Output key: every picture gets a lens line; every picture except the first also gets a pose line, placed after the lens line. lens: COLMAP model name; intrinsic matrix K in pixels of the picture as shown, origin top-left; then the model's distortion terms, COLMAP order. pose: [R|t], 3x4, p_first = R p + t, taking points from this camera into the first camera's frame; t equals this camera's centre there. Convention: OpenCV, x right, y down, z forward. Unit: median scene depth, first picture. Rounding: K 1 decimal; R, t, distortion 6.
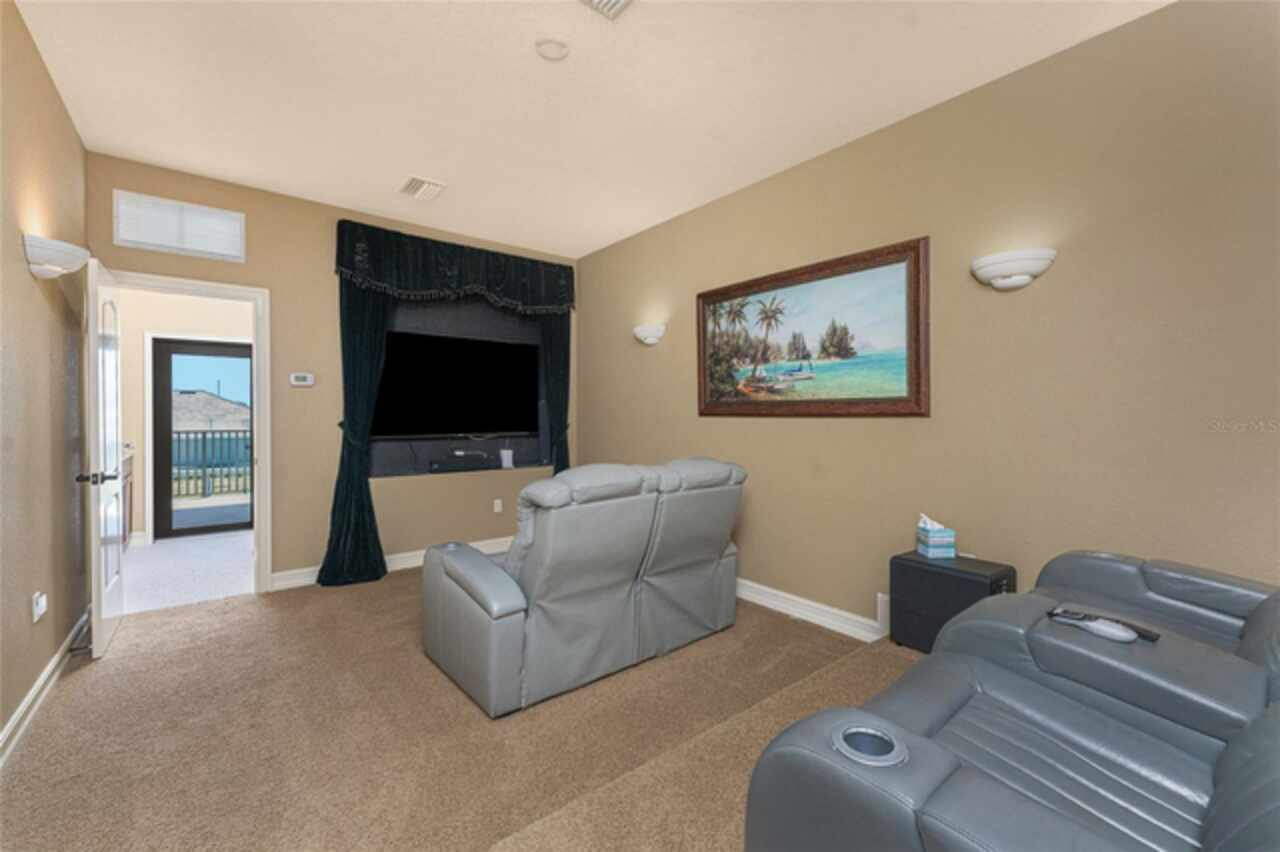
lens RADIAL K [[517.6, 0, 639.0], [0, 517.6, 417.0], [0, 0, 1]] dist [0.001193, -0.000318]
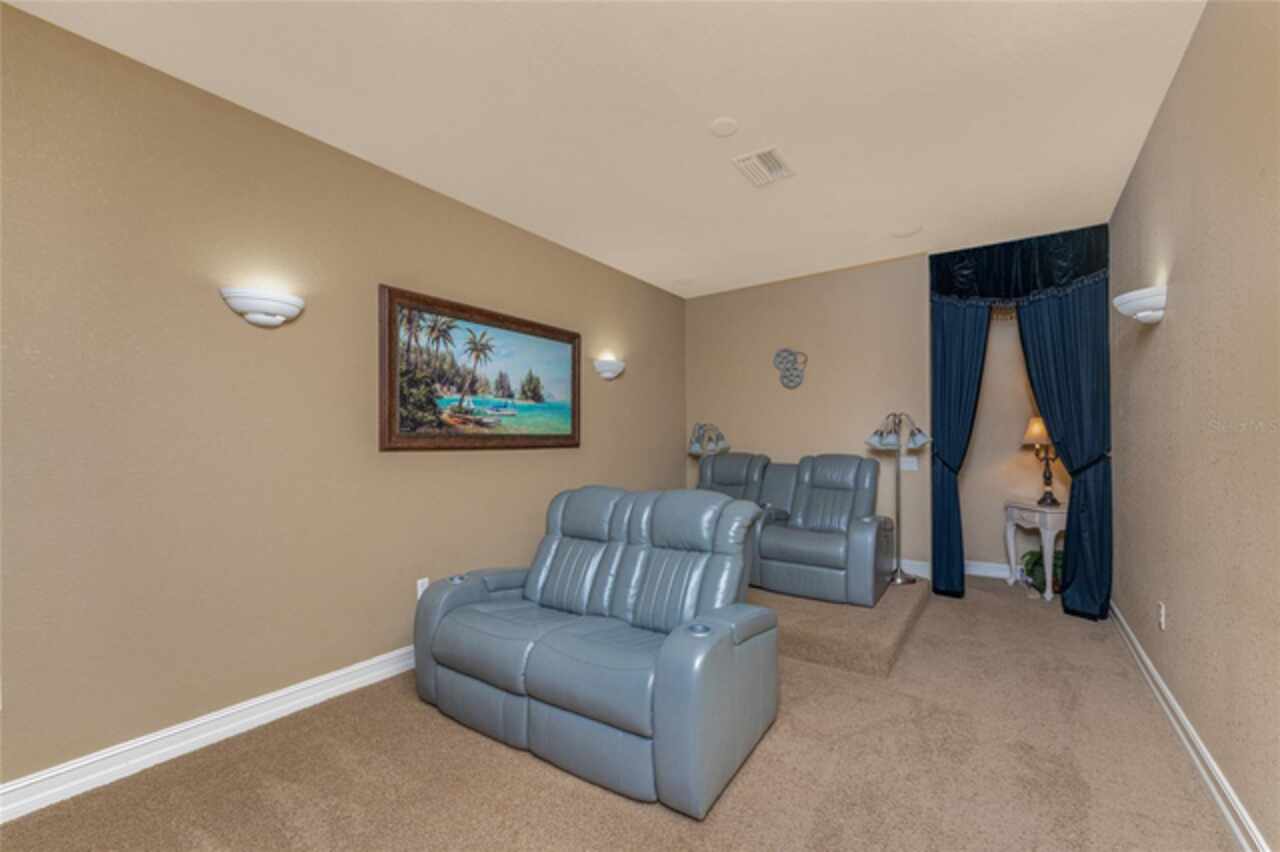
lens RADIAL K [[517.6, 0, 640.4], [0, 517.6, 434.8], [0, 0, 1]] dist [0.001193, -0.000318]
pose [[-0.268727, 0.014498, 0.963107, -0.775867], [0.011437, 0.999864, -0.011860, -0.013729], [-0.963148, 0.007828, -0.268856, 0.952979]]
